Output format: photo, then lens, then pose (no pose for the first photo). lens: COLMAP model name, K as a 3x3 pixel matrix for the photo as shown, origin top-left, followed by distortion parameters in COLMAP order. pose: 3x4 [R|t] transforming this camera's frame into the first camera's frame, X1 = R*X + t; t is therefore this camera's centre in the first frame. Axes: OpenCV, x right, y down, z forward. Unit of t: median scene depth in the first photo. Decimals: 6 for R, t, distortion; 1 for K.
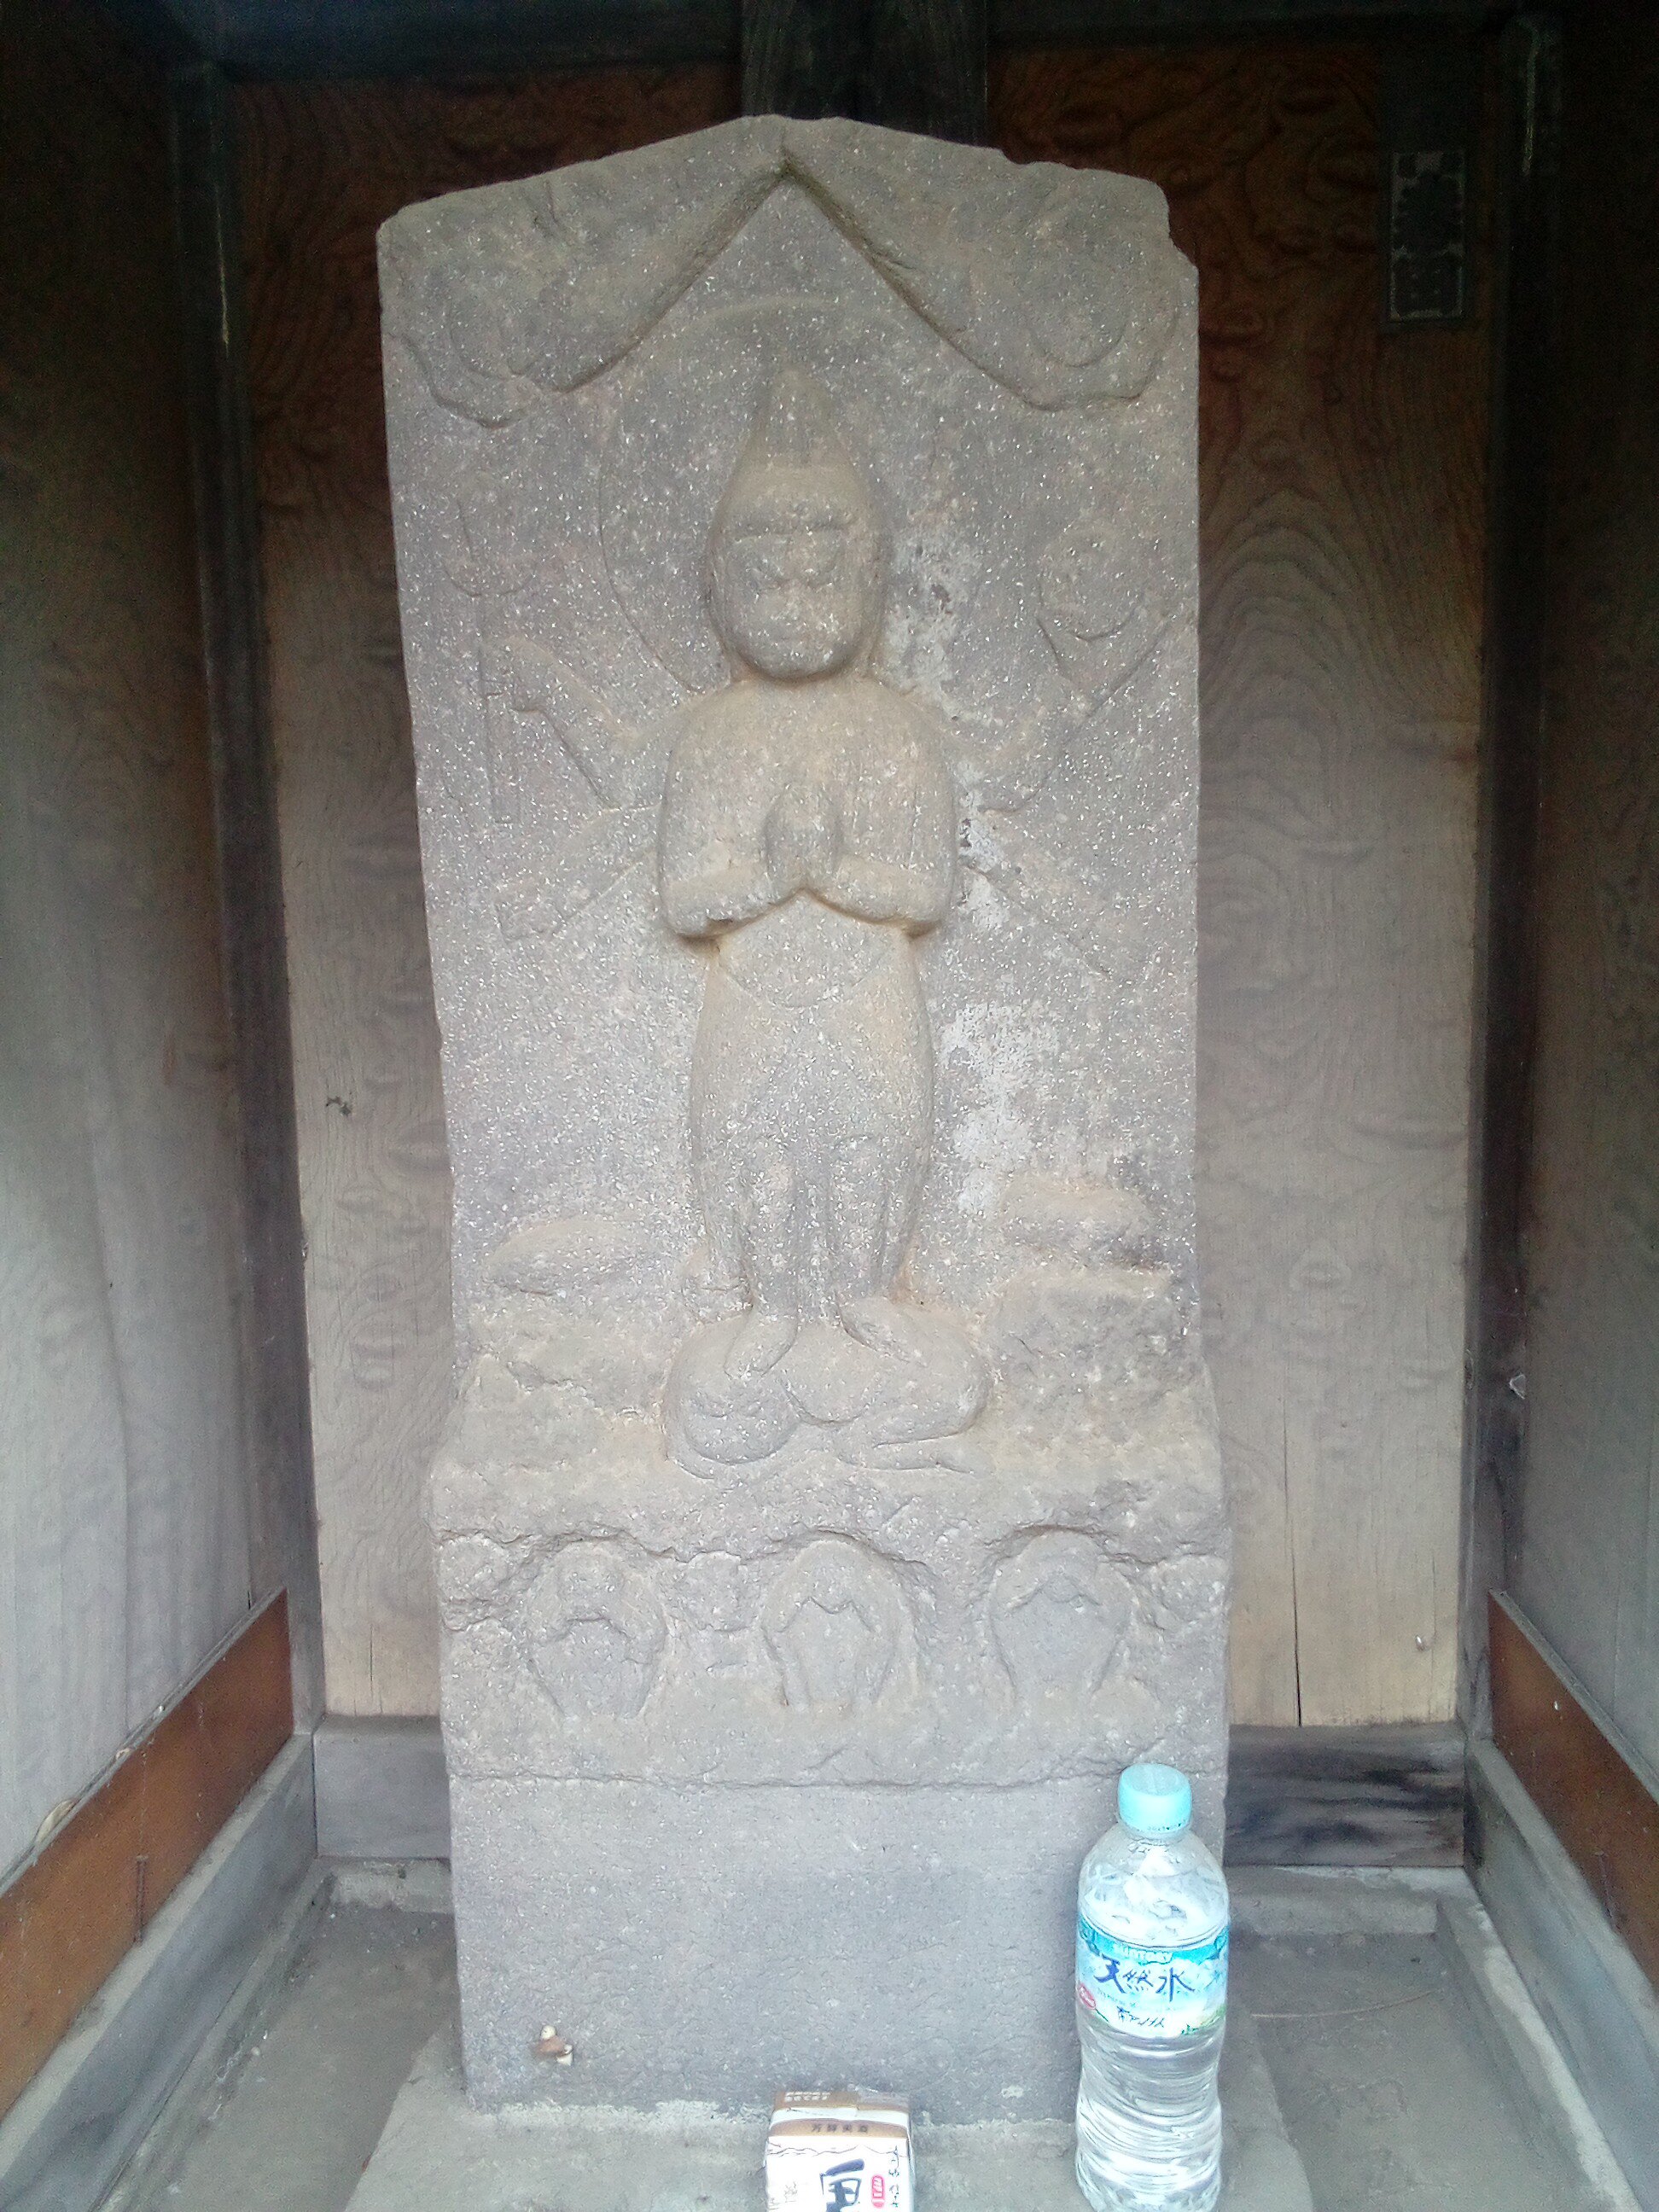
lens RADIAL K [[1878.3, 0, 829.5], [0, 1878.3, 1106.0], [0, 0, 1]] dist [0.054326, -0.001307]
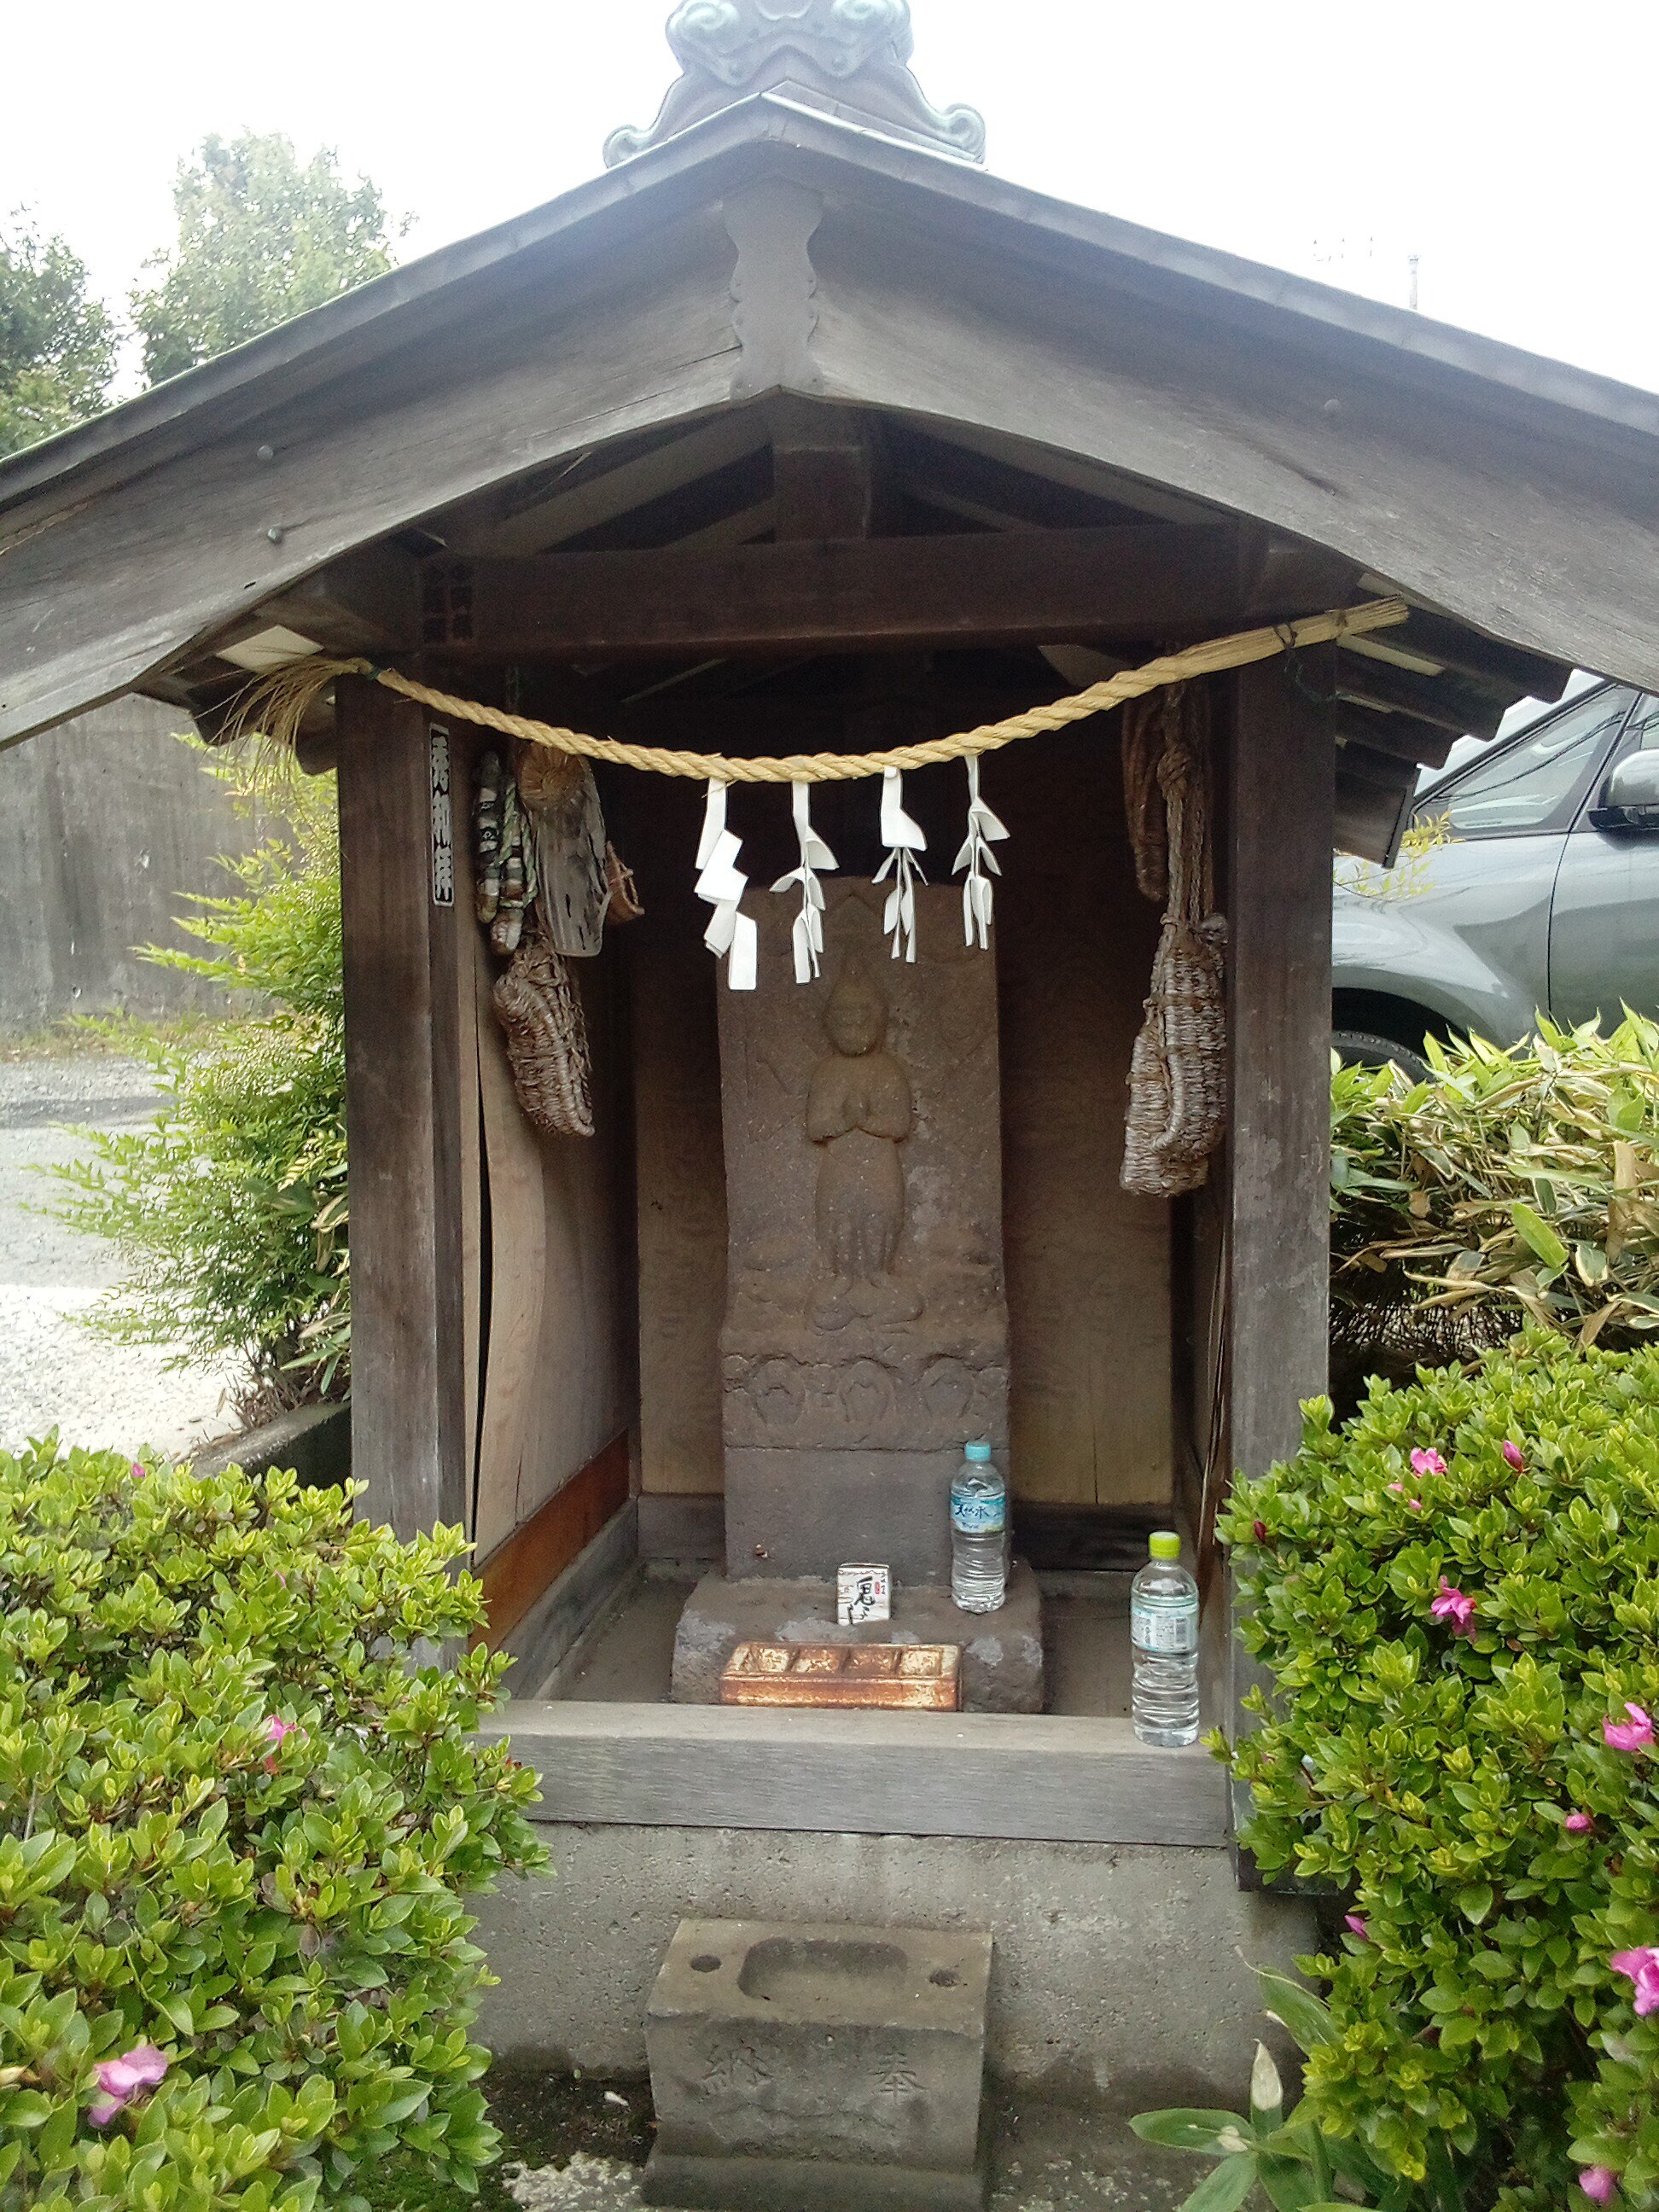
lens RADIAL K [[1878.3, 0, 829.5], [0, 1878.3, 1106.0], [0, 0, 1]] dist [0.054326, -0.001307]
pose [[0.997803, 0.009652, -0.065537, 0.125638], [-0.014468, 0.997197, -0.073404, 0.062130], [0.064645, 0.074191, 0.995147, -1.763380]]
